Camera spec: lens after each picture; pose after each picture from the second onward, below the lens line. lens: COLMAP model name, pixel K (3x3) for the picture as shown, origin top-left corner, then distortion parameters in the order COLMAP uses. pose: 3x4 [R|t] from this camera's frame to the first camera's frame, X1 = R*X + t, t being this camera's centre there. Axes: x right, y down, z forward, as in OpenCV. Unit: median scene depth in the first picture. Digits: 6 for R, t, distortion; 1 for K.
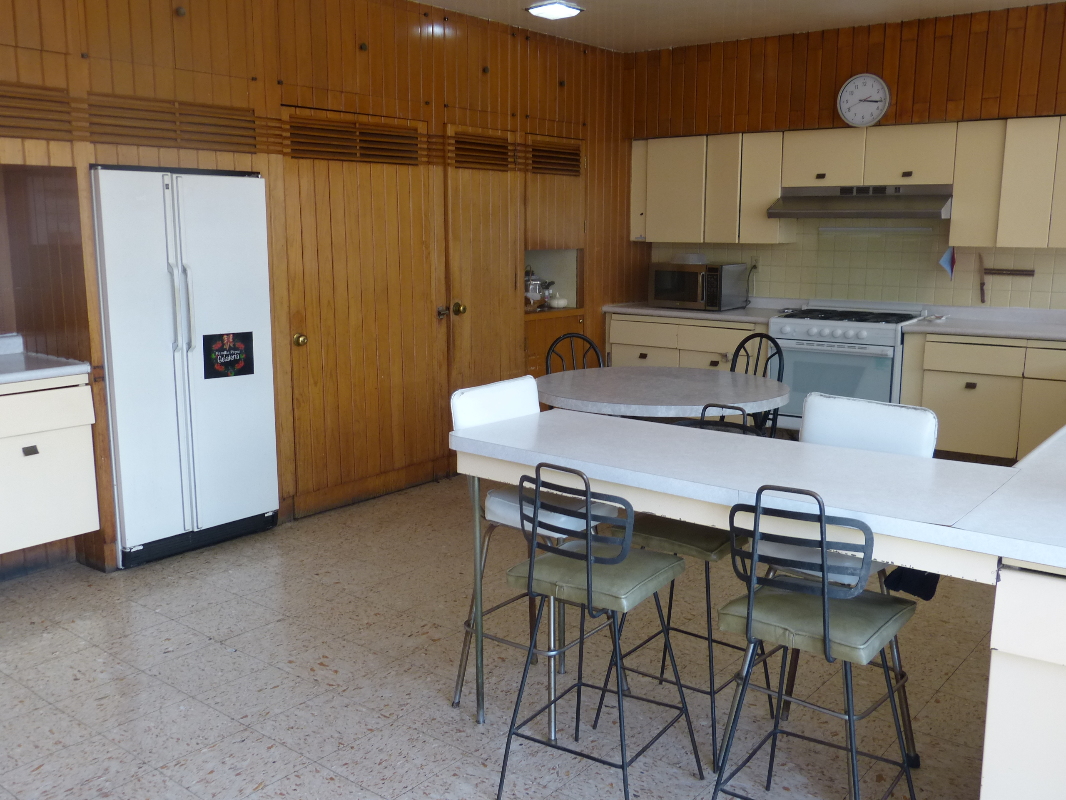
lens RADIAL K [[993.8, 0, 529.9], [0, 993.8, 402.0], [0, 0, 1]] dist [-0.009073, 0.000000]
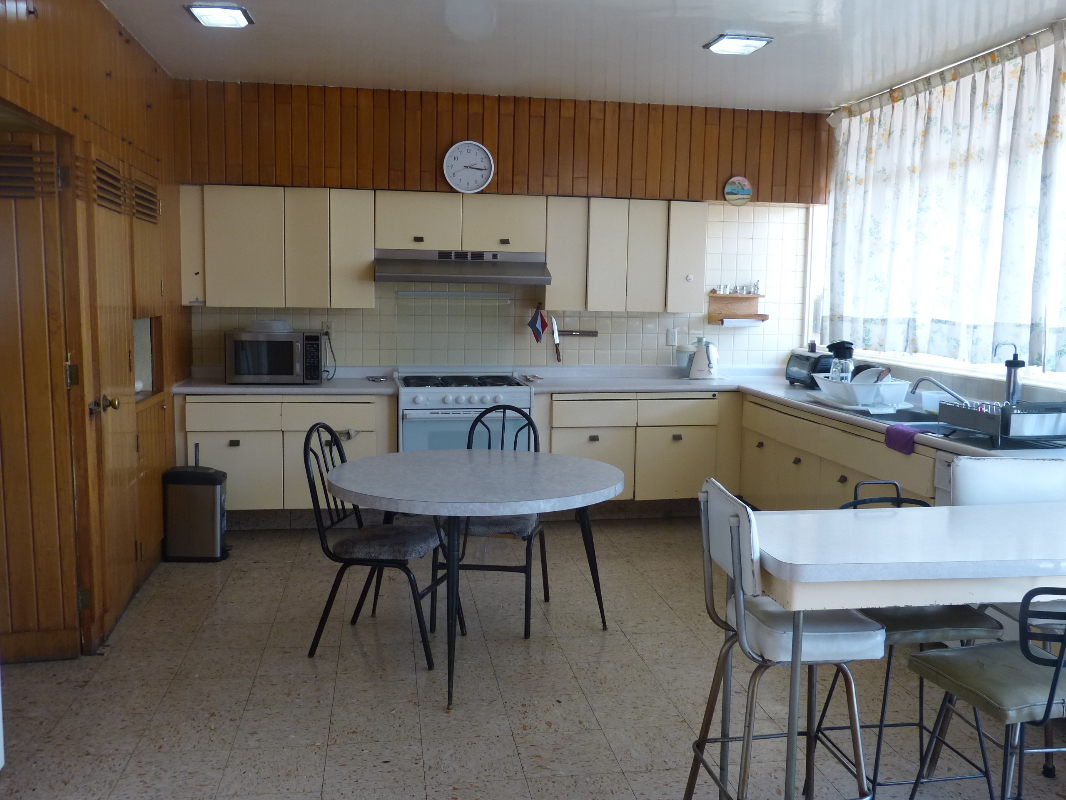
lens RADIAL K [[993.8, 0, 532.2], [0, 993.8, 400.2], [0, 0, 1]] dist [-0.009073, 0.000000]
pose [[0.672050, -0.072392, 0.736959, -0.372612], [0.115194, 0.993315, -0.007474, -0.053575], [-0.731491, 0.089916, 0.675896, 0.288458]]
